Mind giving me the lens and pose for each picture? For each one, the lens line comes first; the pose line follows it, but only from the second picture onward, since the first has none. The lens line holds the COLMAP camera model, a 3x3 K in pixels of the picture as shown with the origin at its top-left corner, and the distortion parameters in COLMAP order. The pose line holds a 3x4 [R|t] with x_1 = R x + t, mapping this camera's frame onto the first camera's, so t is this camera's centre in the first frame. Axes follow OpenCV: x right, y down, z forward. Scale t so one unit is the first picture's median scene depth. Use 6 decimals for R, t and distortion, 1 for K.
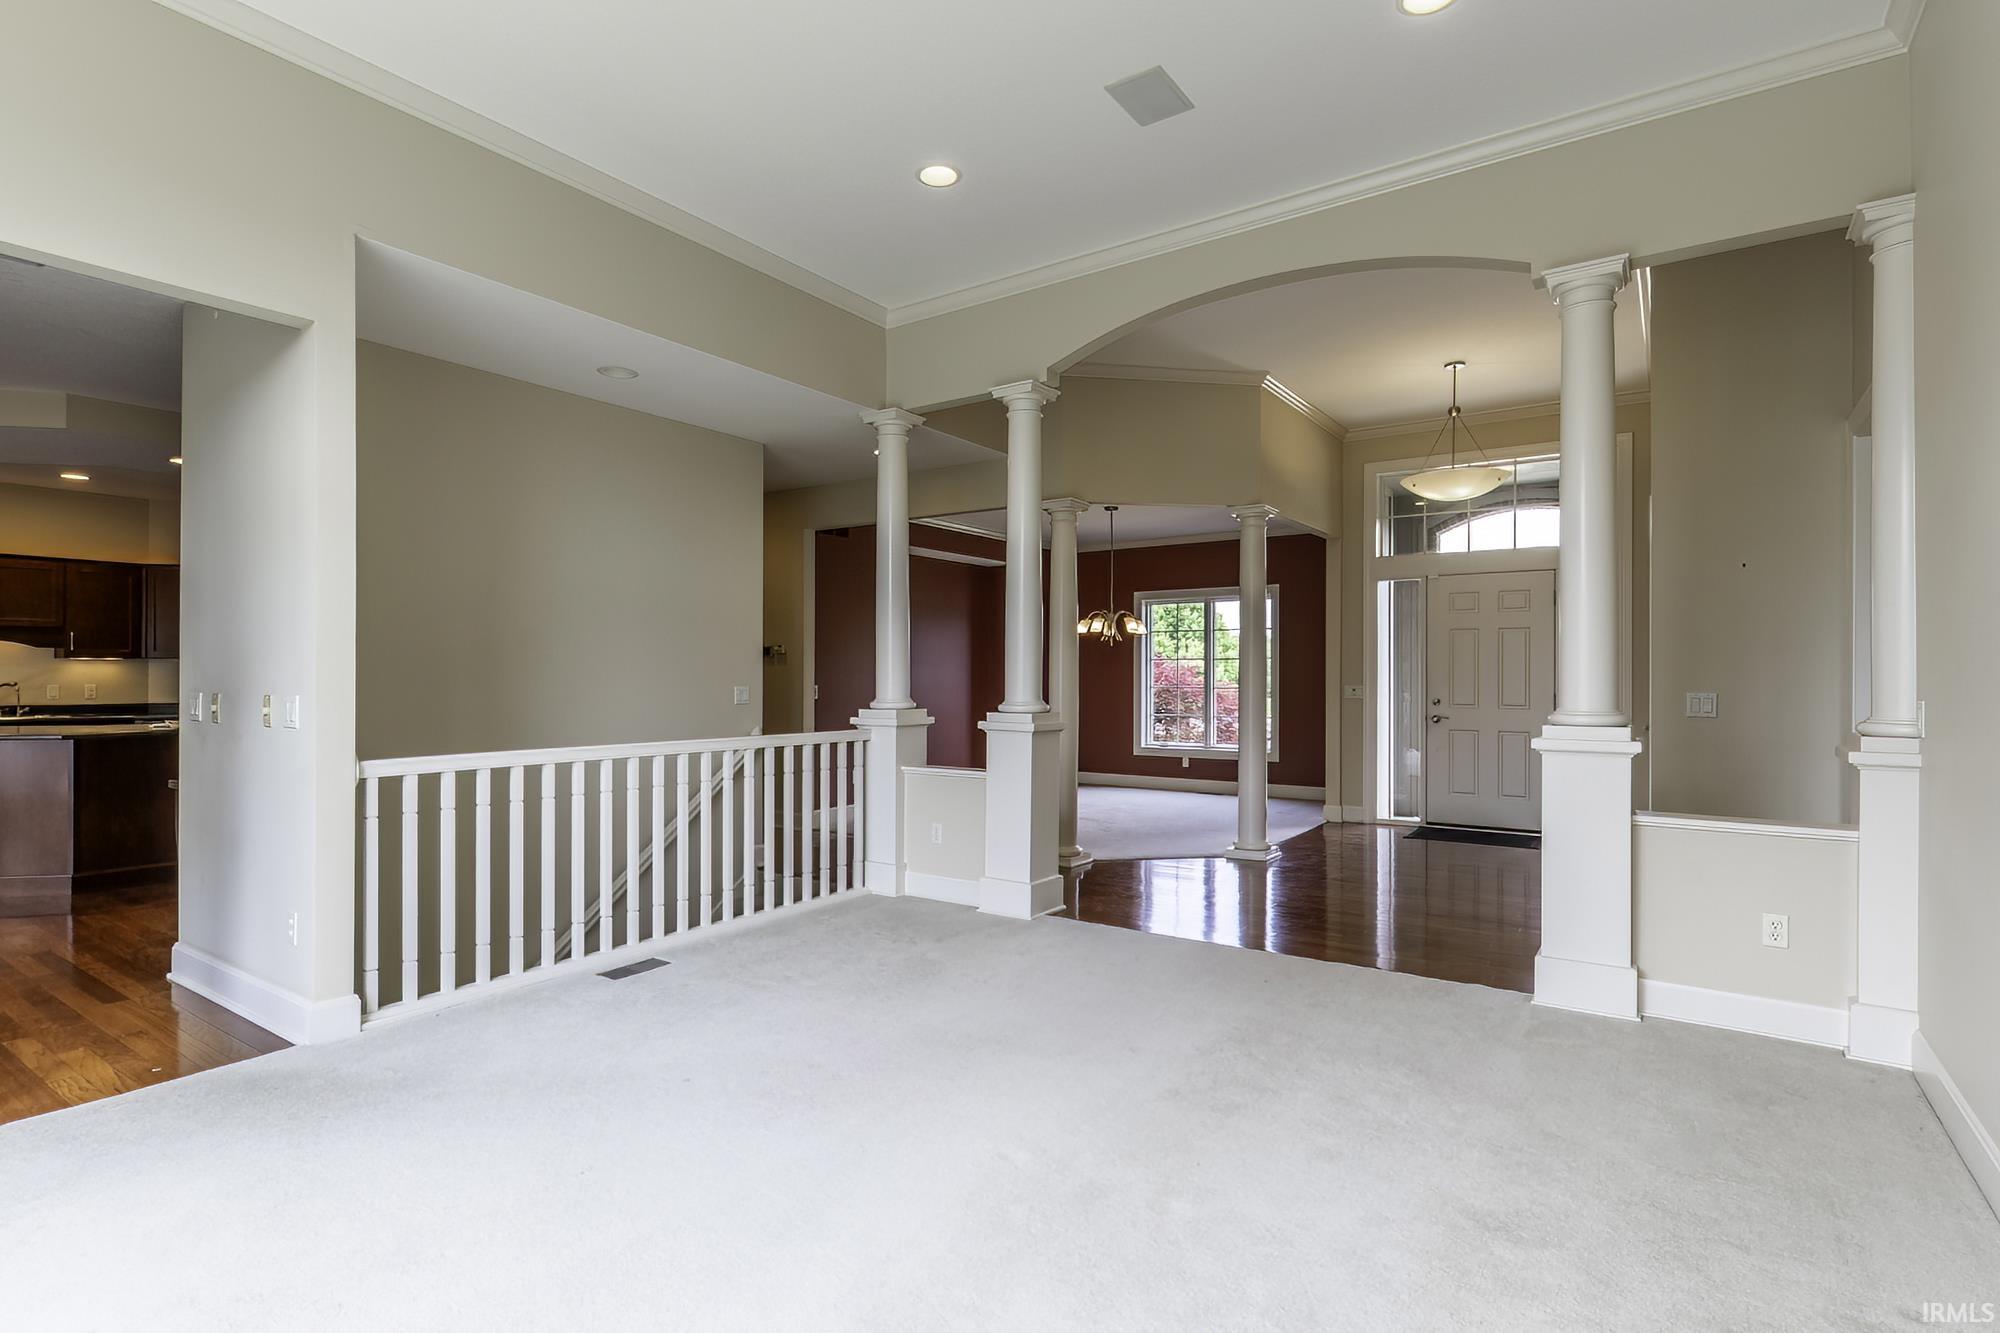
lens RADIAL K [[973.4, 0, 966.4], [0, 973.4, 635.8], [0, 0, 1]] dist [0.000752, -0.000043]
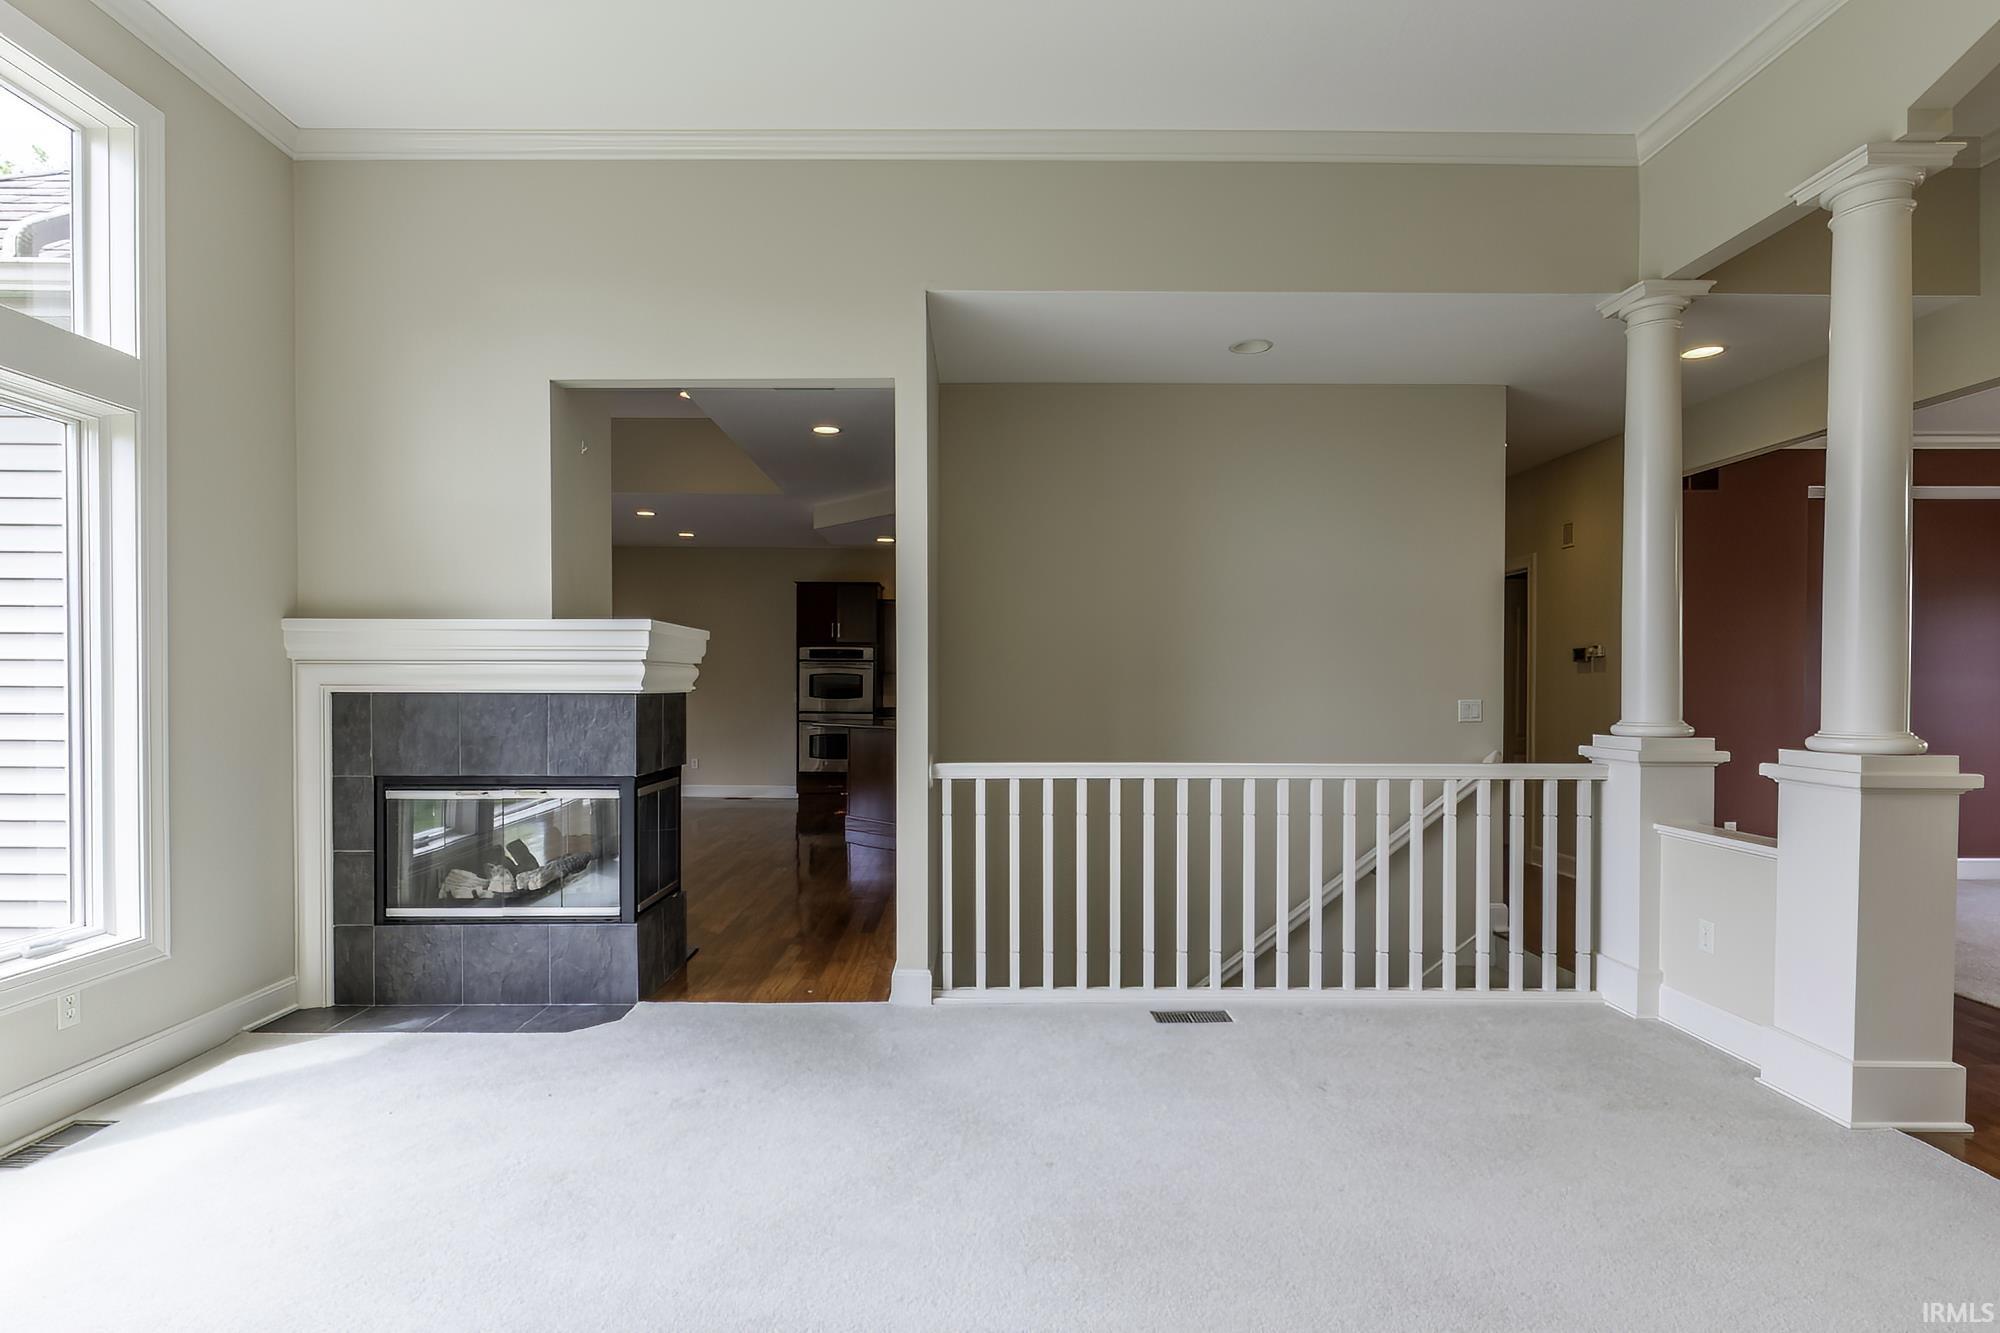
lens RADIAL K [[961.8, 0, 1001.4], [0, 961.8, 674.5], [0, 0, 1]] dist [0.000266, -0.000142]
pose [[0.590909, -0.009870, -0.806678, 0.206247], [0.033309, 0.999371, 0.012172, 0.010850], [0.806050, -0.034062, 0.590866, 0.273371]]
